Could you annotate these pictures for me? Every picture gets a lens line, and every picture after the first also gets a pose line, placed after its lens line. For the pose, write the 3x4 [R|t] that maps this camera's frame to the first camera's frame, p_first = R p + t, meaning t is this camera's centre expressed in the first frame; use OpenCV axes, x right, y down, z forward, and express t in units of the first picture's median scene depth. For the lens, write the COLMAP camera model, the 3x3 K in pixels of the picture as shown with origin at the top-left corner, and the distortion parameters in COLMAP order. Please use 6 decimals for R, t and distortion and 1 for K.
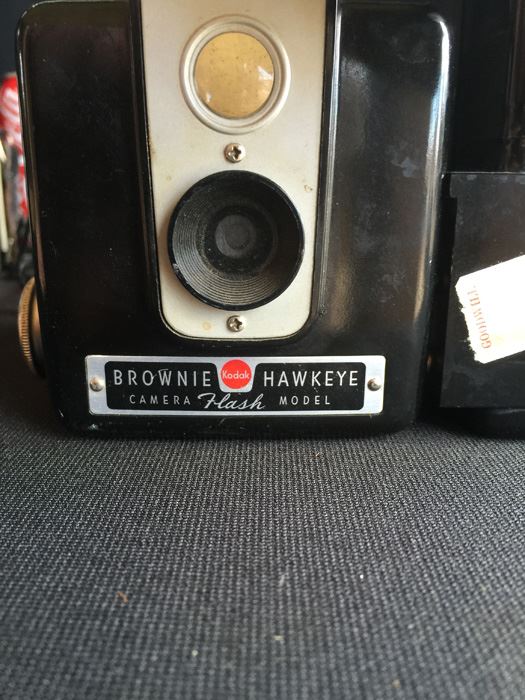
lens RADIAL K [[598.3, 0, 262.5], [0, 598.3, 350.0], [0, 0, 1]] dist [0.074639, -0.112067]
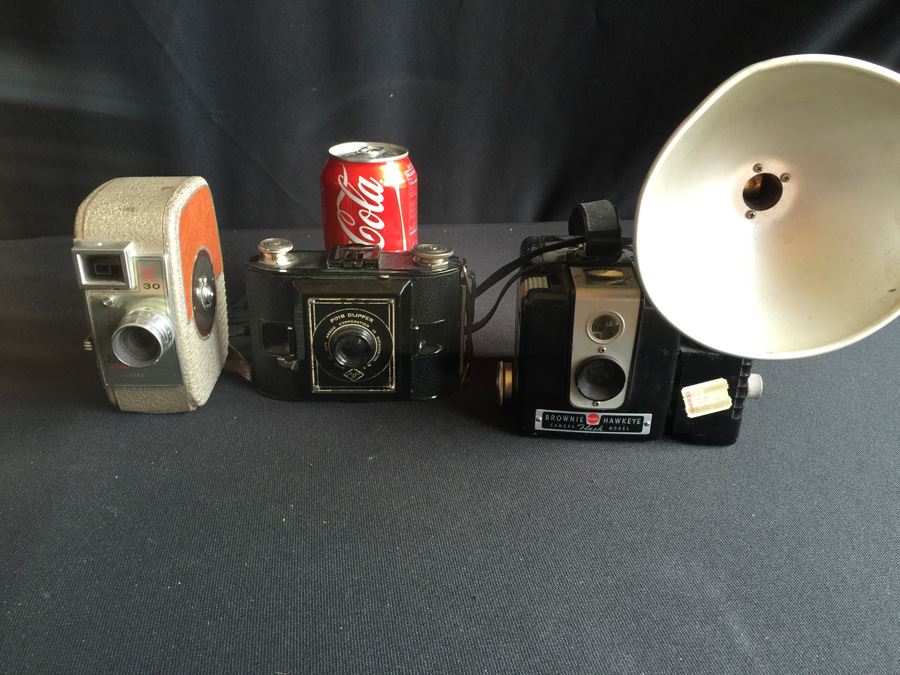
lens RADIAL K [[769.2, 0, 449.7], [0, 769.2, 331.9], [0, 0, 1]] dist [0.074639, -0.112067]
pose [[0.997573, 0.037874, -0.058422, -0.482038], [-0.026735, 0.983149, 0.180843, -0.914082], [0.064287, -0.178842, 0.981775, -2.253601]]
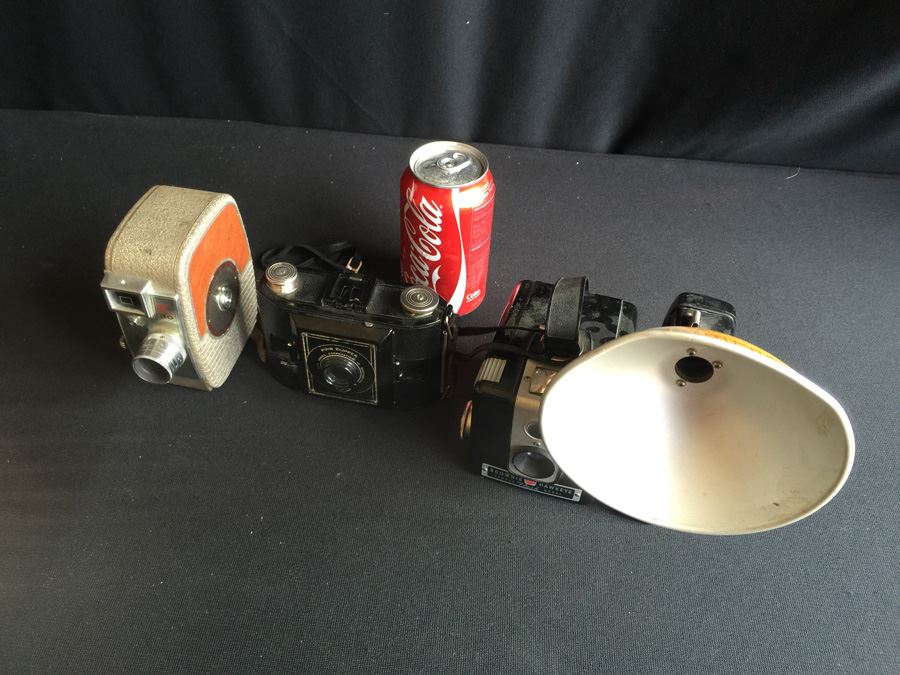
lens RADIAL K [[787.7, 0, 448.7], [0, 787.7, 325.6], [0, 0, 1]] dist [0.104671, -0.180436]
pose [[0.950287, 0.238025, -0.200744, 0.172218], [-0.102338, 0.847639, 0.520609, -2.580702], [0.294076, -0.474185, 0.829860, -1.977734]]
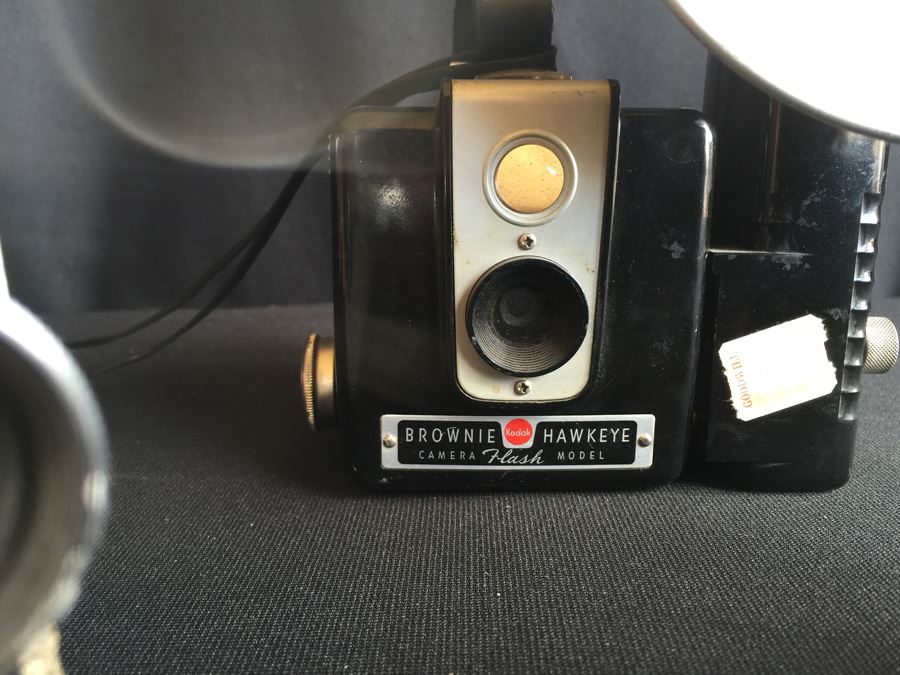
lens RADIAL K [[787.7, 0, 448.7], [0, 787.7, 325.6], [0, 0, 1]] dist [0.104671, -0.180436]
pose [[0.999799, -0.000512, 0.020050, -0.197939], [0.001272, 0.999281, -0.037905, -0.097200], [-0.020016, 0.037923, 0.999080, -0.434379]]
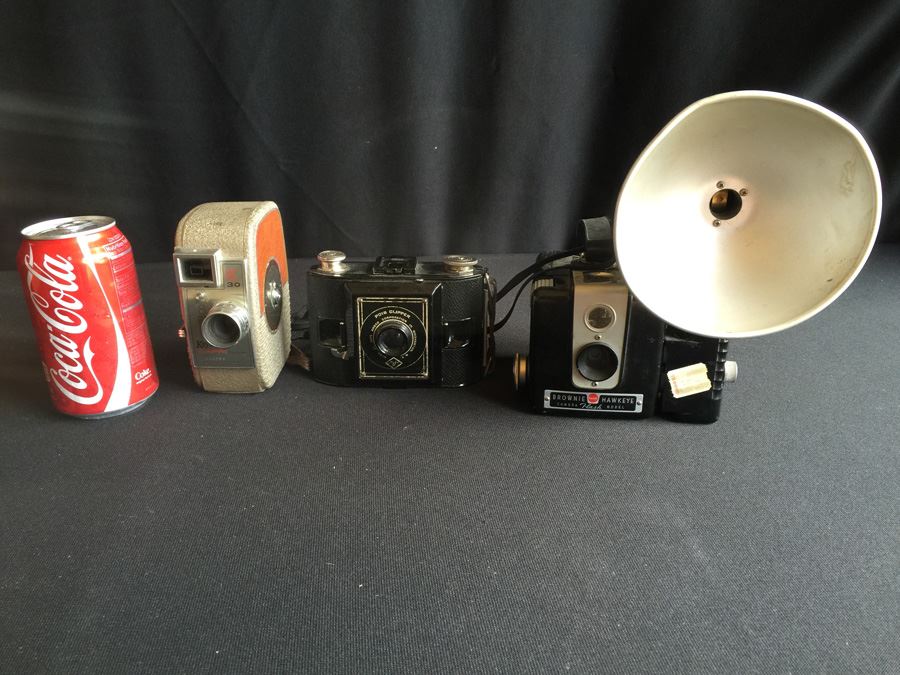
lens RADIAL K [[769.2, 0, 449.7], [0, 769.2, 331.9], [0, 0, 1]] dist [0.074639, -0.112067]
pose [[0.991202, 0.038297, -0.126699, -0.284475], [-0.024113, 0.993455, 0.111648, -0.720232], [0.130146, -0.107610, 0.985638, -2.963803]]
